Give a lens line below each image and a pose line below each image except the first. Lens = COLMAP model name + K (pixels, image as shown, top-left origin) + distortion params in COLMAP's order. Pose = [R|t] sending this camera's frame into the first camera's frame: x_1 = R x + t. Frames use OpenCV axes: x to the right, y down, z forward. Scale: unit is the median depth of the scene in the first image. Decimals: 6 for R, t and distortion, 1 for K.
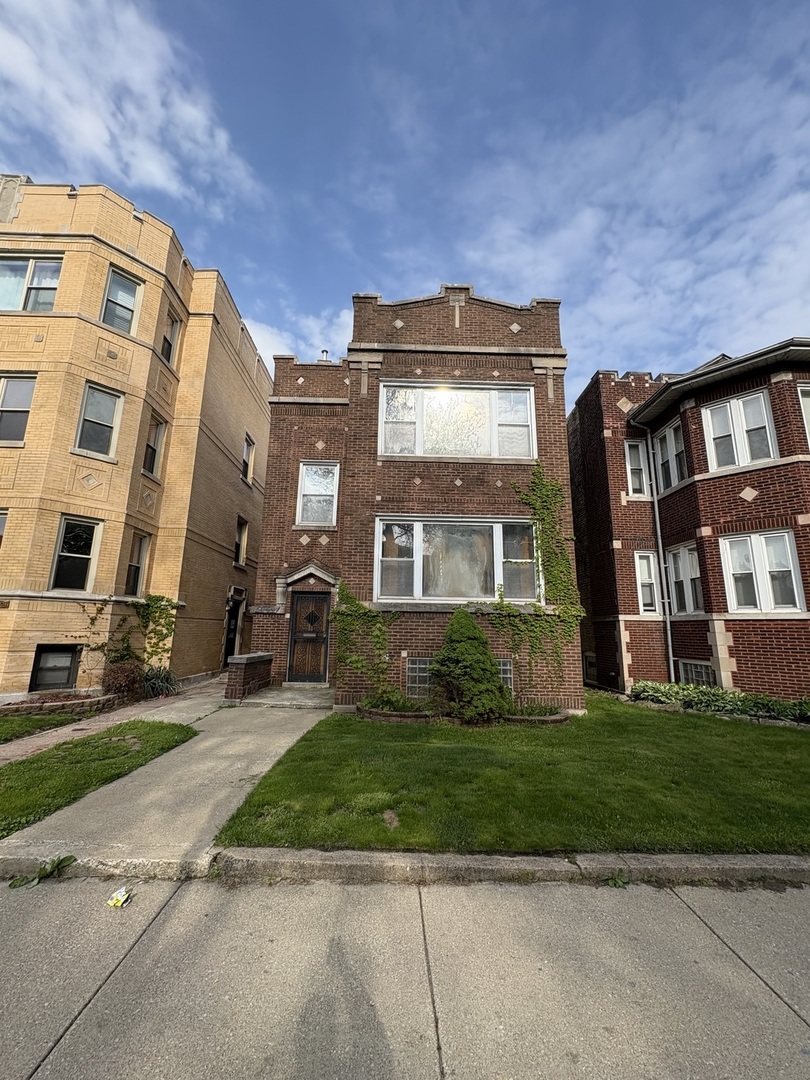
lens RADIAL K [[429.9, 0, 404.1], [0, 429.9, 538.6], [0, 0, 1]] dist [0.000688, -0.000791]
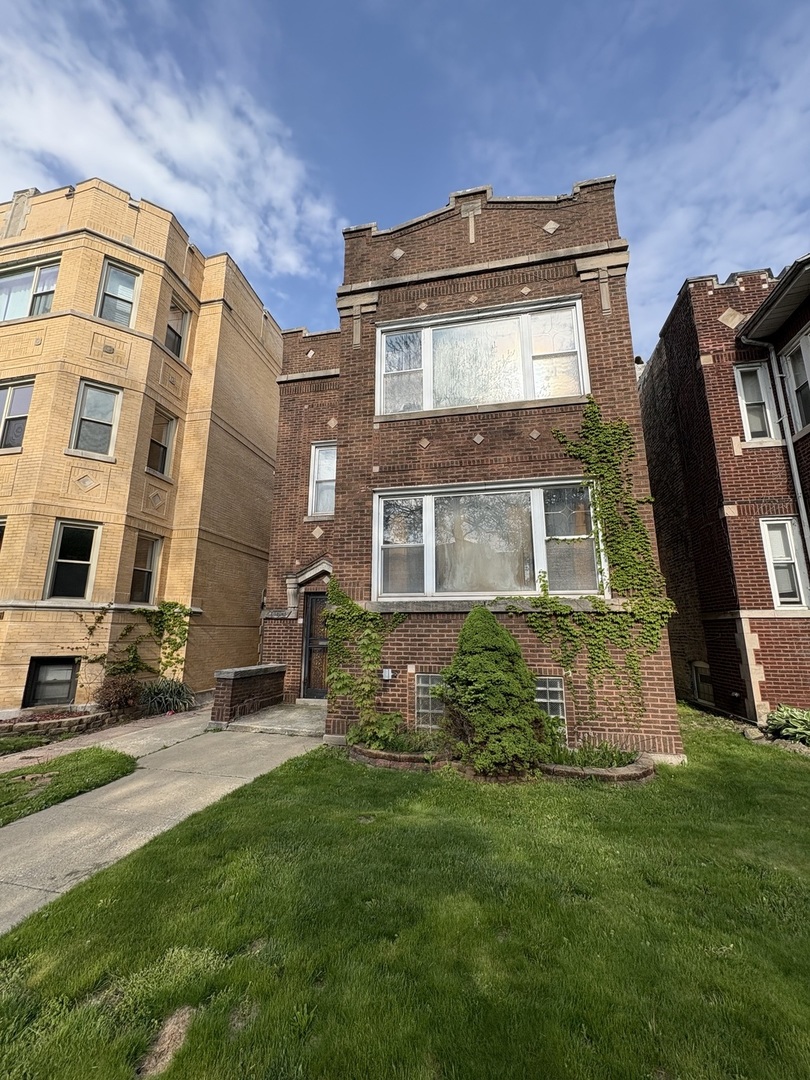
lens RADIAL K [[429.9, 0, 403.2], [0, 429.9, 539.0], [0, 0, 1]] dist [0.000688, -0.000791]
pose [[0.974589, -0.060980, -0.215539, 0.143980], [0.059764, 0.998138, -0.012163, 0.043682], [0.215879, -0.001028, 0.976420, 0.231458]]
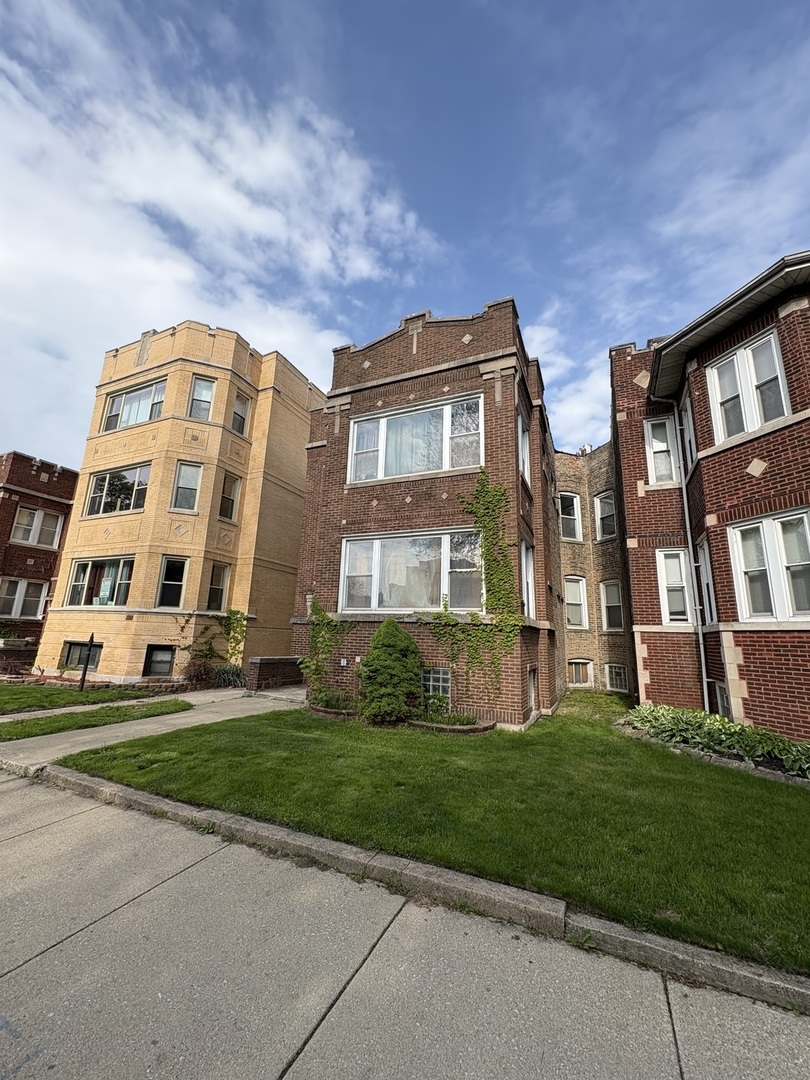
lens RADIAL K [[429.9, 0, 402.3], [0, 429.9, 537.9], [0, 0, 1]] dist [0.000688, -0.000791]
pose [[0.901235, -0.085284, -0.424856, 0.537820], [0.072228, 0.996291, -0.046775, 0.012445], [0.427269, 0.011468, 0.904052, 0.029340]]
